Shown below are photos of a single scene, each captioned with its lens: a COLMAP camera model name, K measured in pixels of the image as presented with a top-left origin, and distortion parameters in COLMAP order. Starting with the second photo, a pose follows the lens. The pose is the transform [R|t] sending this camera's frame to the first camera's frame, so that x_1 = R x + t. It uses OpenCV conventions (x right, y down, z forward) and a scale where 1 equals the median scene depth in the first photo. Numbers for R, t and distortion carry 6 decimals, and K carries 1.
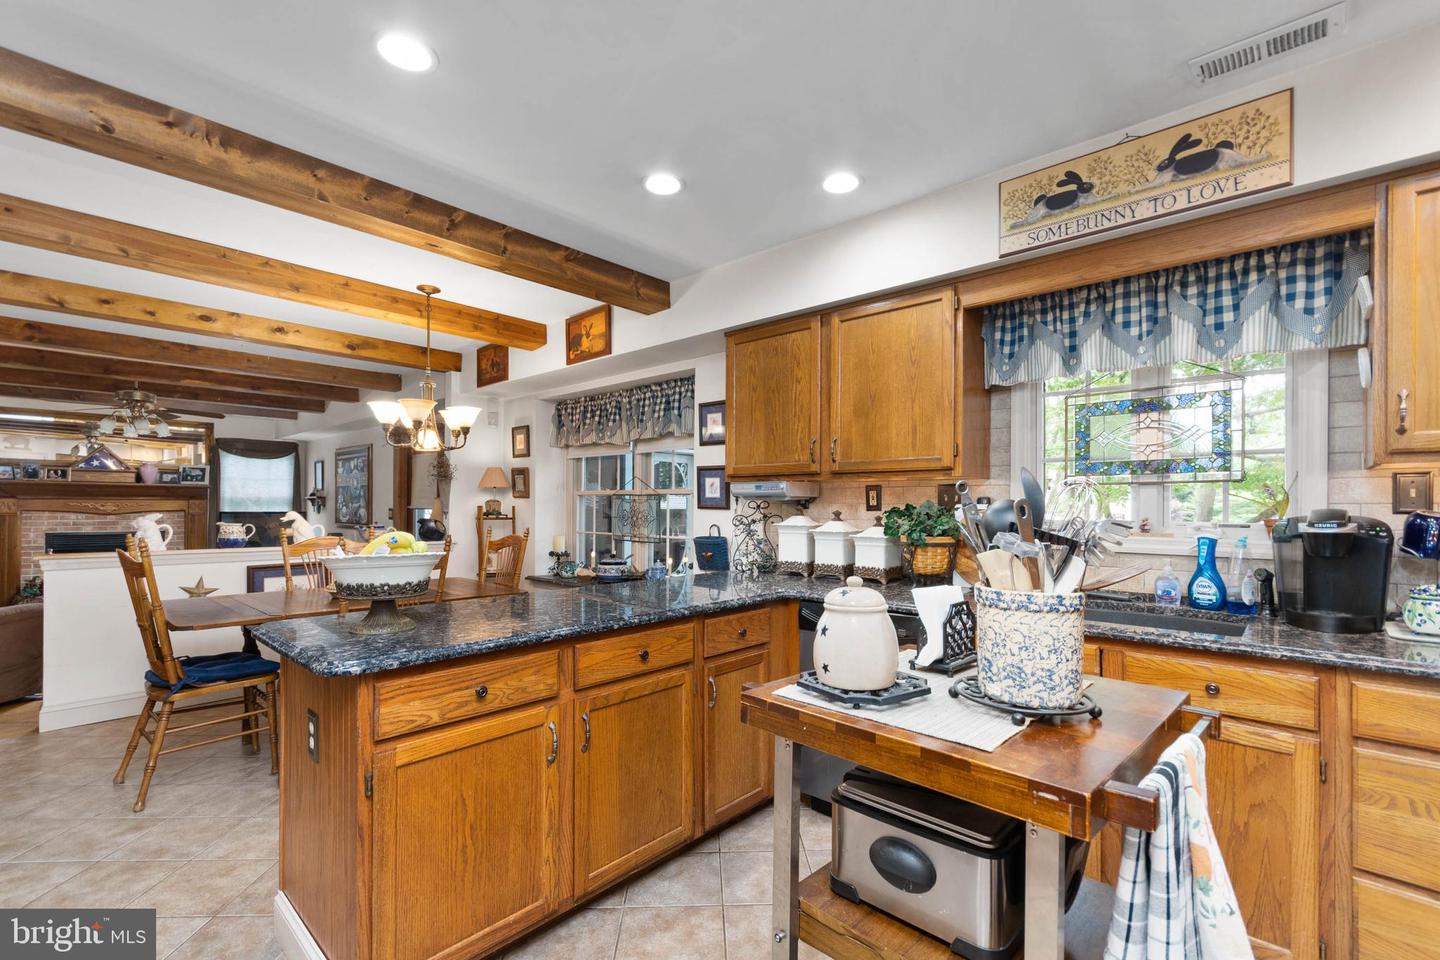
lens RADIAL K [[641.1, 0, 723.3], [0, 641.1, 508.2], [0, 0, 1]] dist [0.002213, 0.000390]
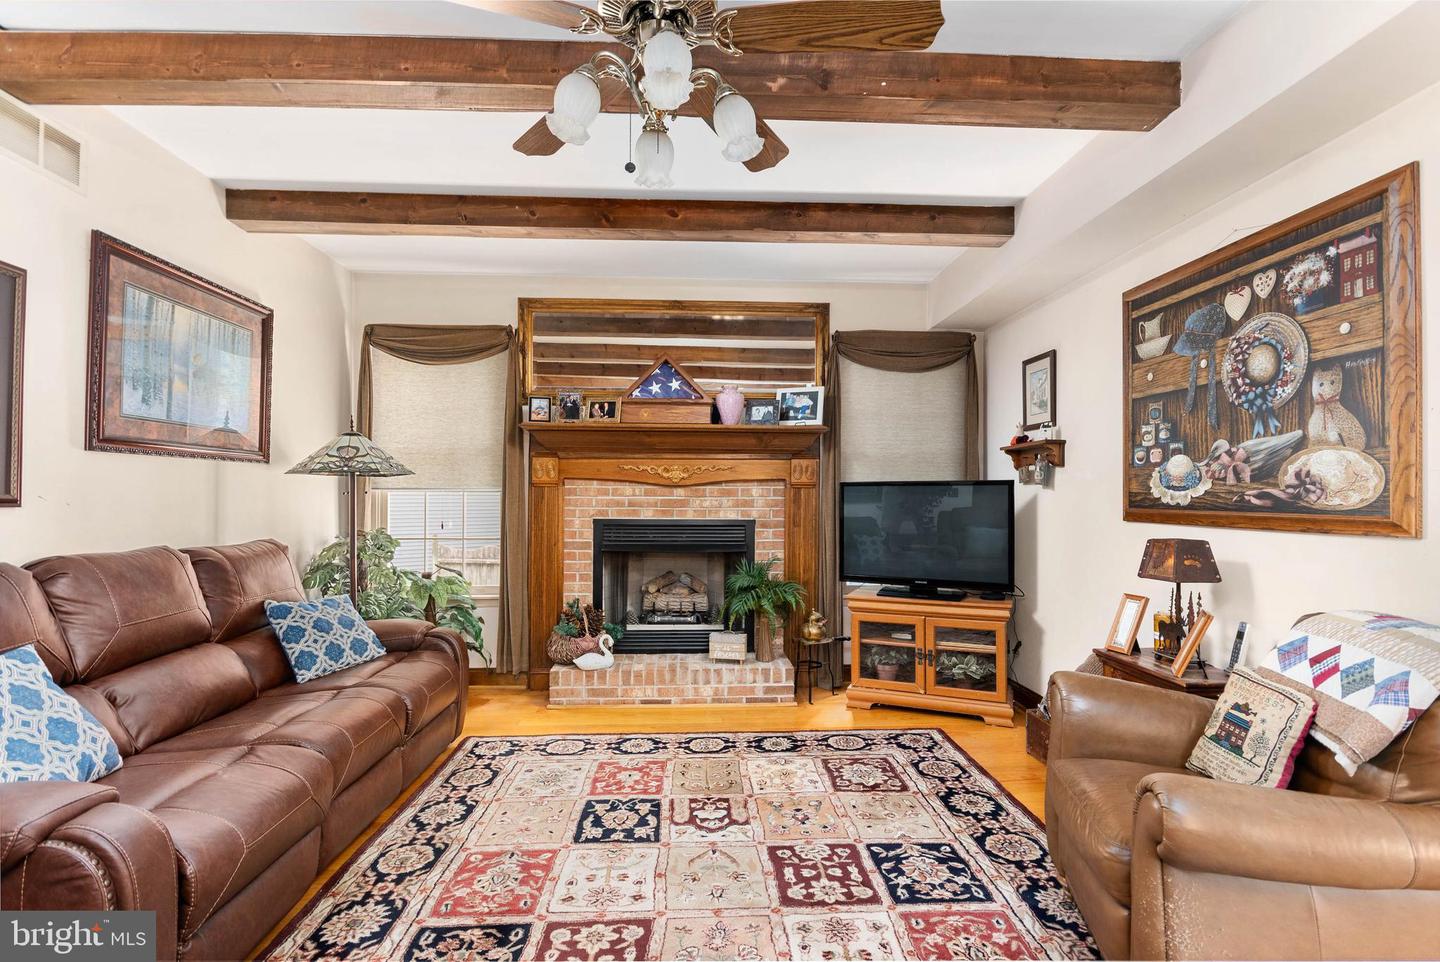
lens RADIAL K [[681.9, 0, 720.0], [0, 681.9, 481.0], [0, 0, 1]] dist [0.009746, -0.012160]
pose [[0.711801, -0.018421, -0.702140, -1.090041], [-0.000864, 0.999632, -0.027102, 0.041582], [0.702381, 0.019898, 0.711523, 1.275663]]
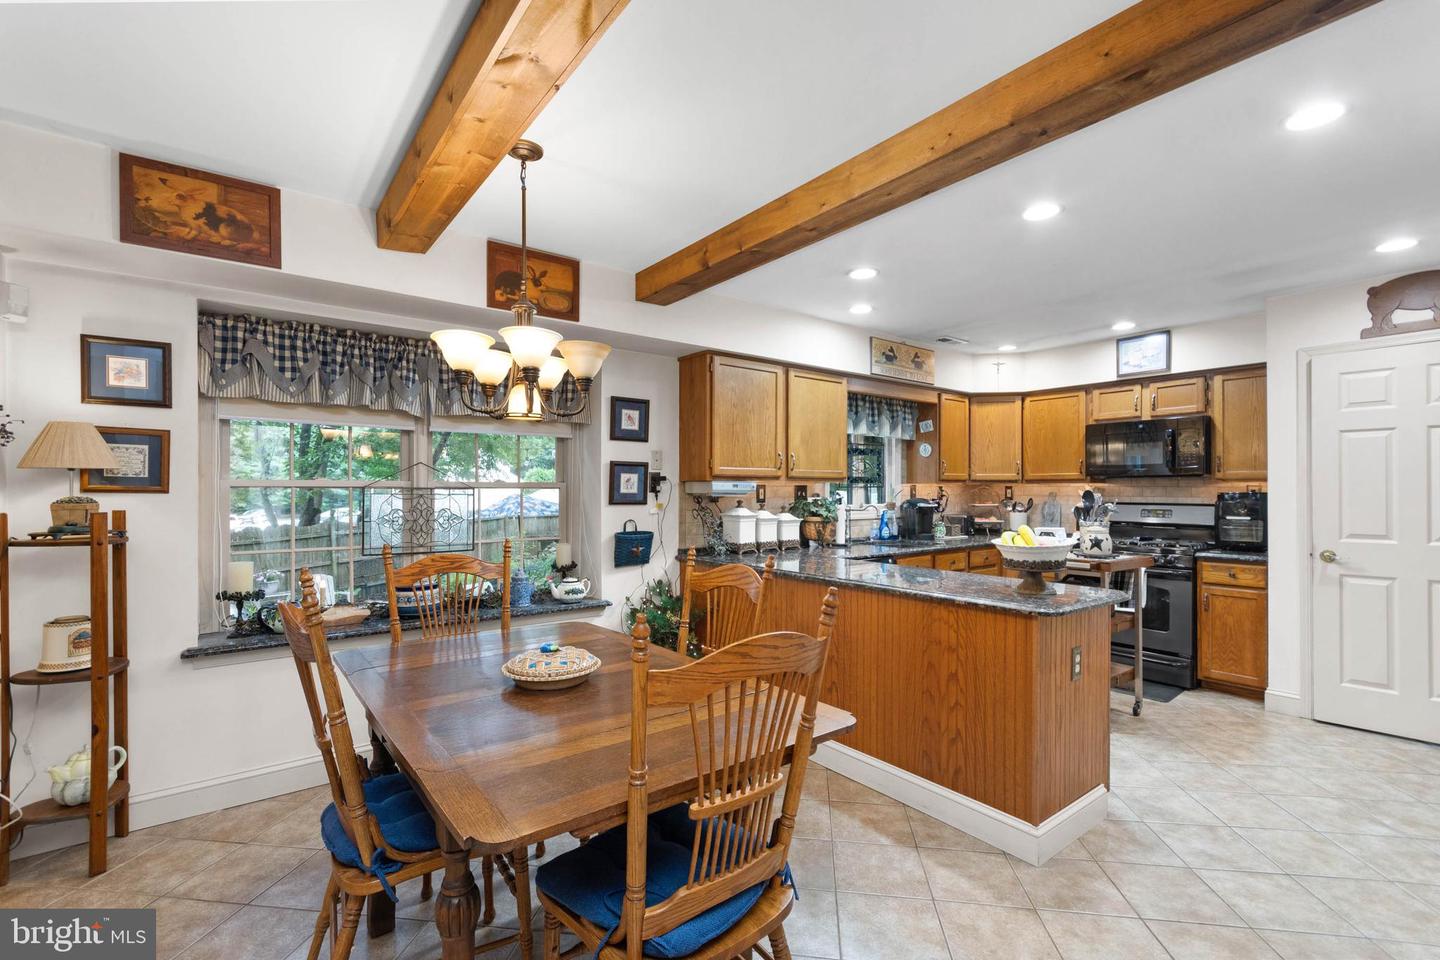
lens RADIAL K [[635.8, 0, 717.9], [0, 635.8, 490.6], [0, 0, 1]] dist [-0.000113, -0.001140]
pose [[0.169413, -0.007331, 0.985518, -0.956943], [0.002684, 0.999972, 0.006977, -0.026405], [-0.985542, 0.001463, 0.169428, 0.679779]]
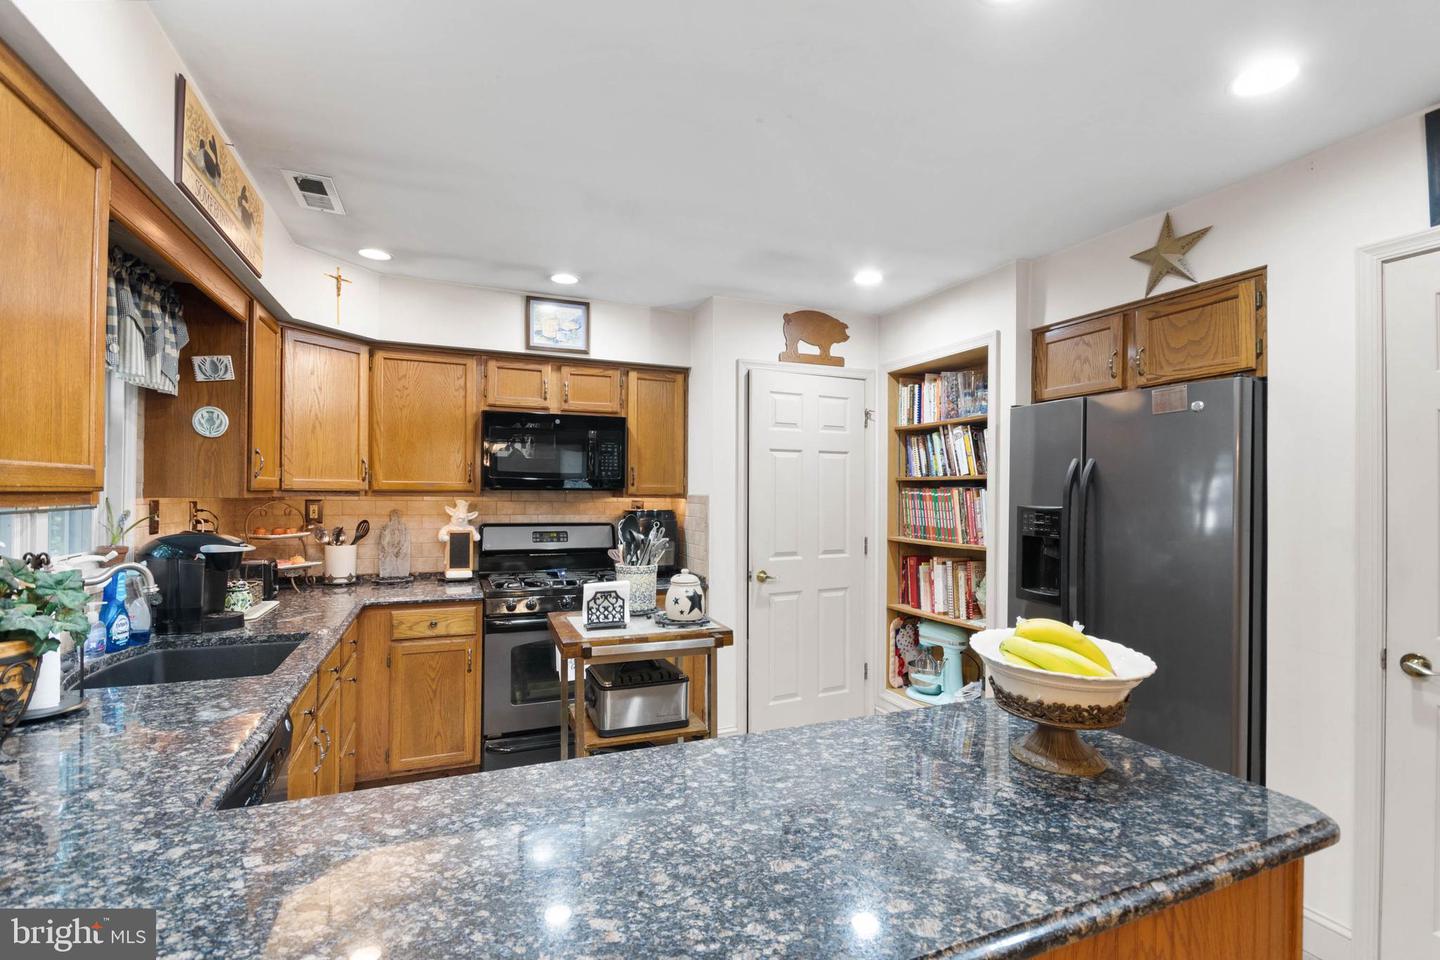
lens RADIAL K [[652.8, 0, 723.2], [0, 652.8, 487.8], [0, 0, 1]] dist [-0.001360, -0.000033]
pose [[-0.909591, -0.010652, 0.415367, -0.228452], [-0.013028, 0.999911, -0.002887, -0.044885], [-0.415299, -0.008037, -0.909649, 0.829856]]
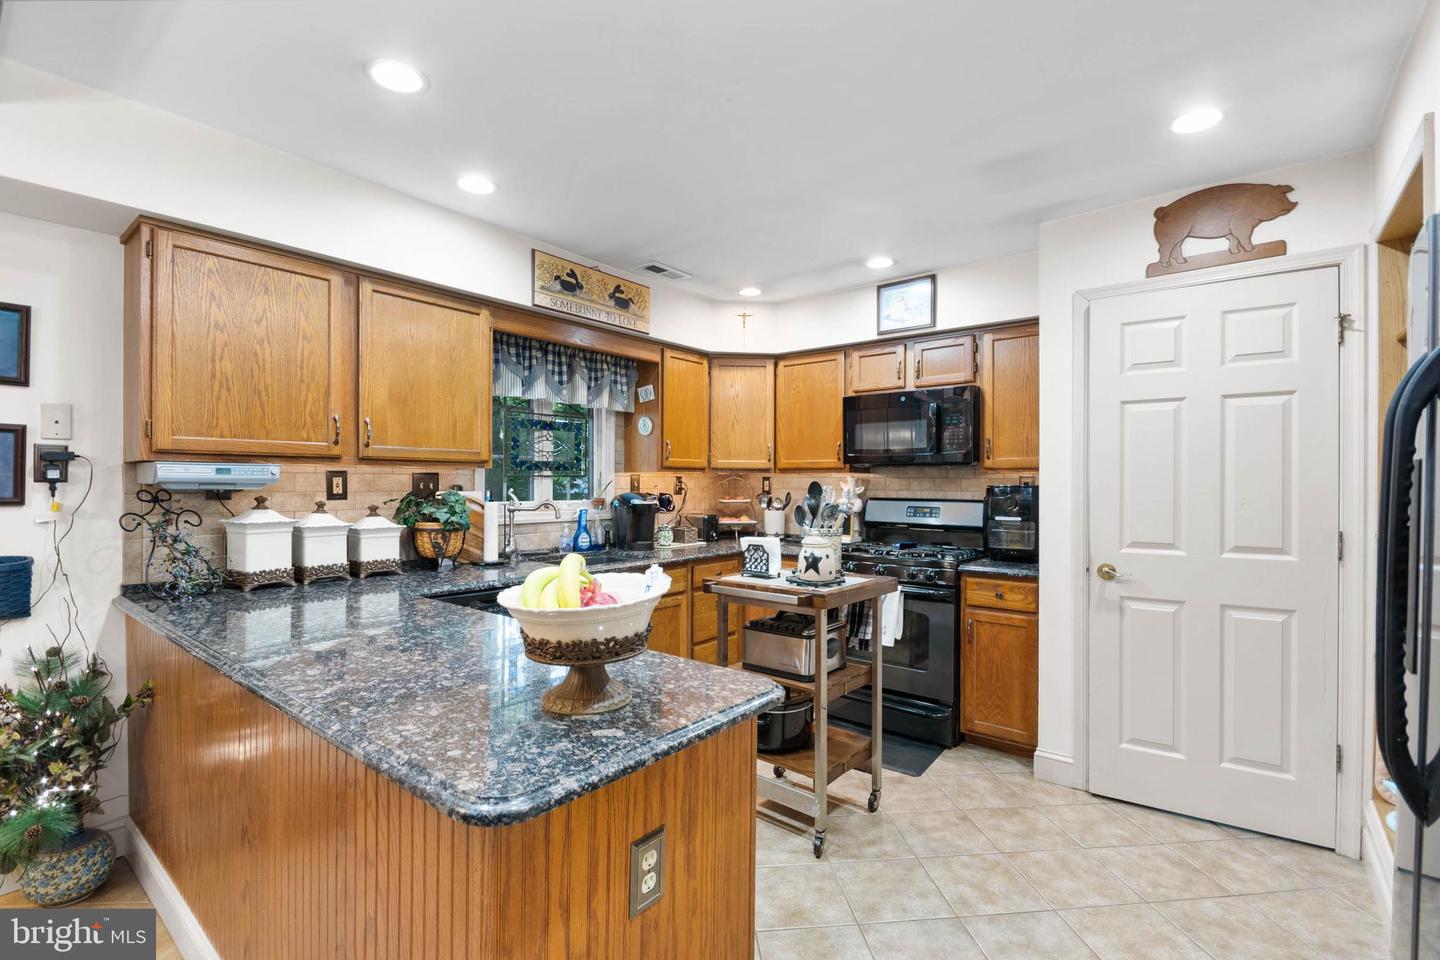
lens RADIAL K [[652.8, 0, 723.2], [0, 652.8, 487.8], [0, 0, 1]] dist [-0.001360, -0.000033]
pose [[-0.070781, -0.014455, 0.997387, -0.564310], [-0.002678, 0.999894, 0.014302, -0.021216], [-0.997488, -0.001658, -0.070812, 0.421772]]
